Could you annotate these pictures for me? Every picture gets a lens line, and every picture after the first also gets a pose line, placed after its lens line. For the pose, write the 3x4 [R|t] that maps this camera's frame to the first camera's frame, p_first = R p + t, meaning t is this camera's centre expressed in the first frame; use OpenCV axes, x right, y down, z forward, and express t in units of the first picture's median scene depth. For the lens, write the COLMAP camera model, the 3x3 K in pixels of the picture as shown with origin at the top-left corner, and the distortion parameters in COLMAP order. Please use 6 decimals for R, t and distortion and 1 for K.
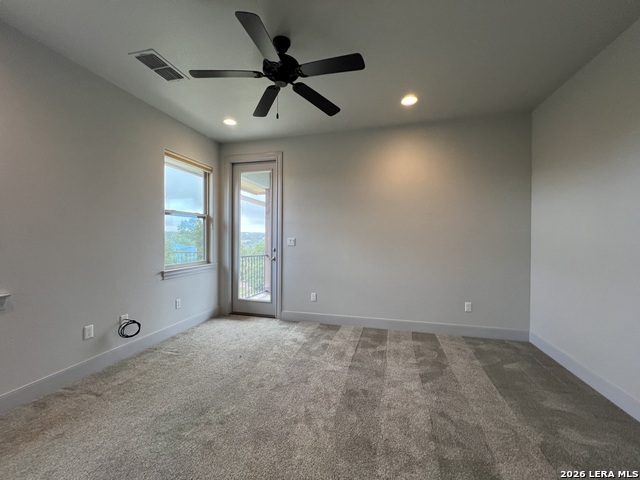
lens RADIAL K [[256.1, 0, 318.2], [0, 256.1, 238.4], [0, 0, 1]] dist [0.000368, -0.000531]
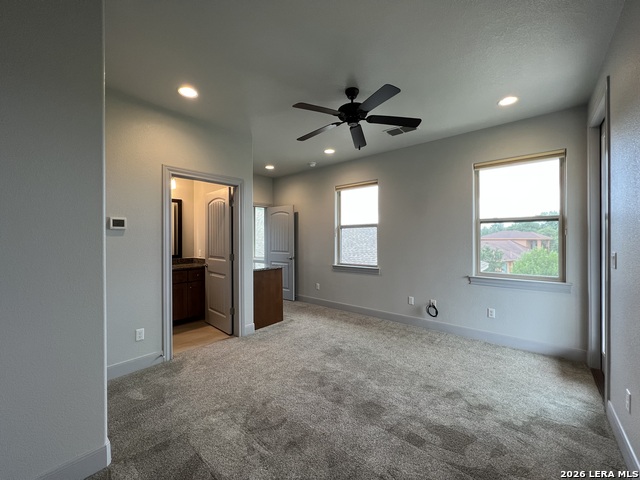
lens RADIAL K [[256.1, 0, 318.0], [0, 256.1, 240.3], [0, 0, 1]] dist [0.000368, -0.000531]
pose [[-0.434758, -0.014806, -0.900426, 0.625030], [-0.015455, 0.999840, -0.008978, -0.004764], [0.900415, 0.010013, -0.434917, 0.825286]]
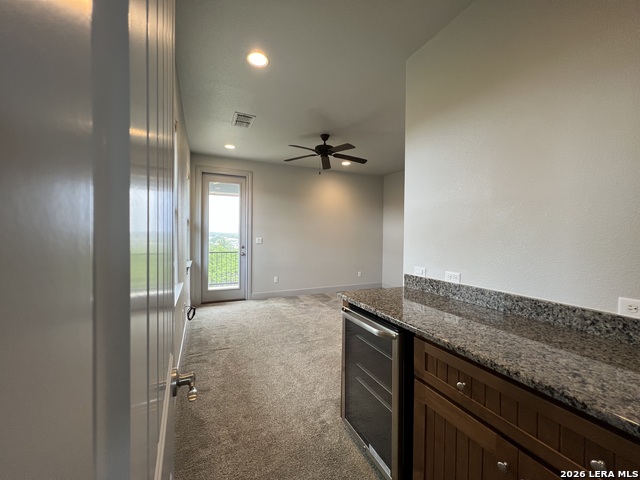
lens RADIAL K [[256.1, 0, 318.6], [0, 256.1, 239.8], [0, 0, 1]] dist [0.000368, -0.000531]
pose [[0.769516, -0.004178, 0.638614, -0.800125], [-0.005753, 0.999893, 0.013474, -0.012642], [-0.638602, -0.014043, 0.769409, -0.251185]]
